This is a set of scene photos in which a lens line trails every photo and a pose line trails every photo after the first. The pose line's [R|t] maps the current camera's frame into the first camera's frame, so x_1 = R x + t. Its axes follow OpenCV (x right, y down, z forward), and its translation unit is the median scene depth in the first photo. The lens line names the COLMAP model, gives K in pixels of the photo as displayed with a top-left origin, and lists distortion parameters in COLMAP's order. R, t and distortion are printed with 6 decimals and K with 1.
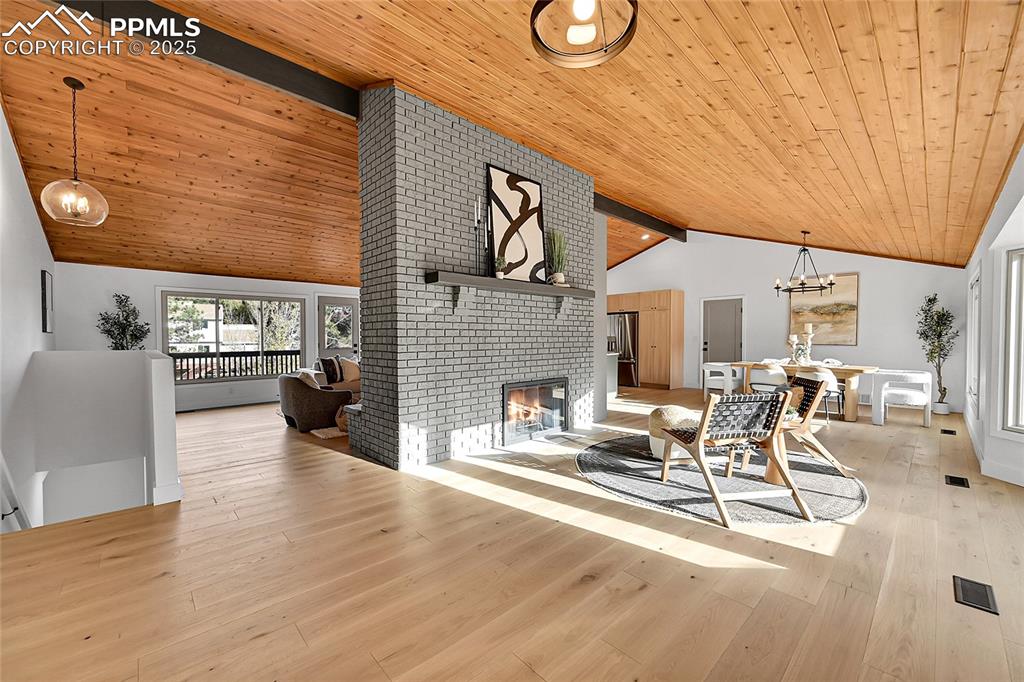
lens RADIAL K [[402.6, 0, 514.6], [0, 402.6, 344.5], [0, 0, 1]] dist [0.002082, 0.000230]
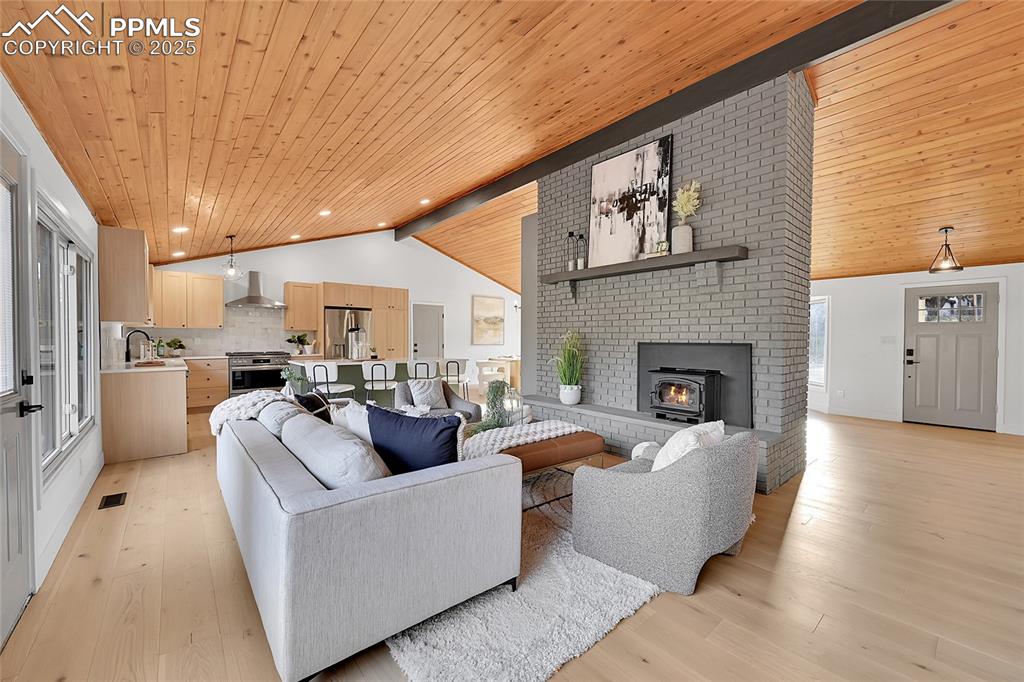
lens RADIAL K [[402.9, 0, 514.5], [0, 402.9, 344.3], [0, 0, 1]] dist [-0.002561, 0.000396]
pose [[0.054201, -0.012194, 0.998456, -1.099982], [0.013979, 0.999837, 0.011452, -0.026499], [-0.998432, 0.013336, 0.054362, 1.369790]]
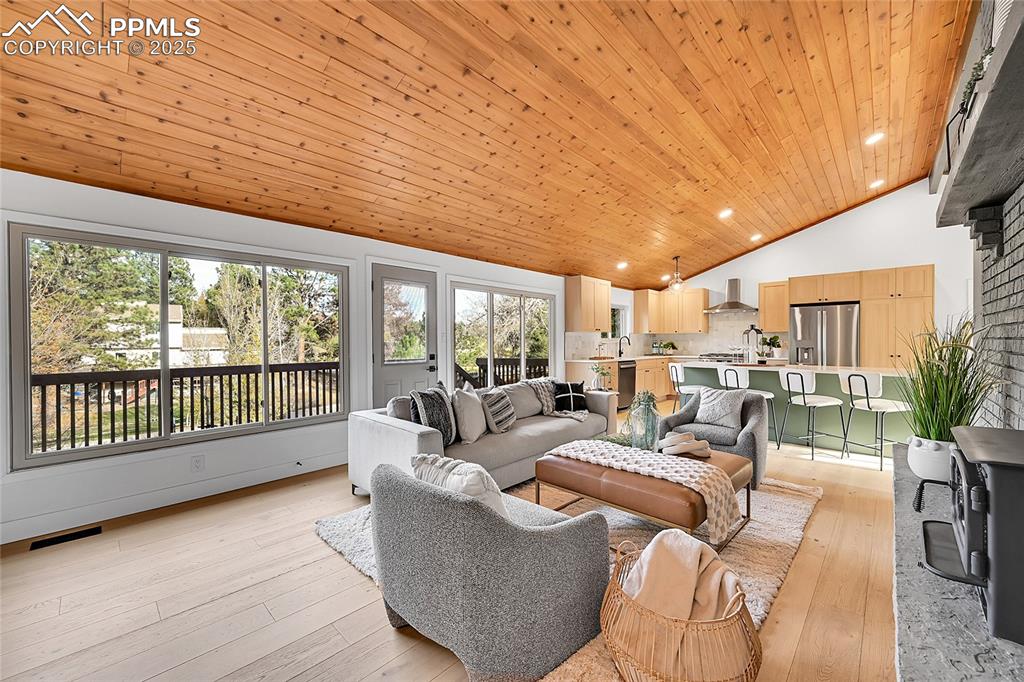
lens RADIAL K [[402.9, 0, 518.3], [0, 402.9, 343.6], [0, 0, 1]] dist [-0.002561, 0.000396]
pose [[0.997933, -0.002686, 0.064208, -0.584291], [0.003520, 0.999911, -0.012877, -0.016402], [-0.064168, 0.013077, 0.997853, 0.828502]]
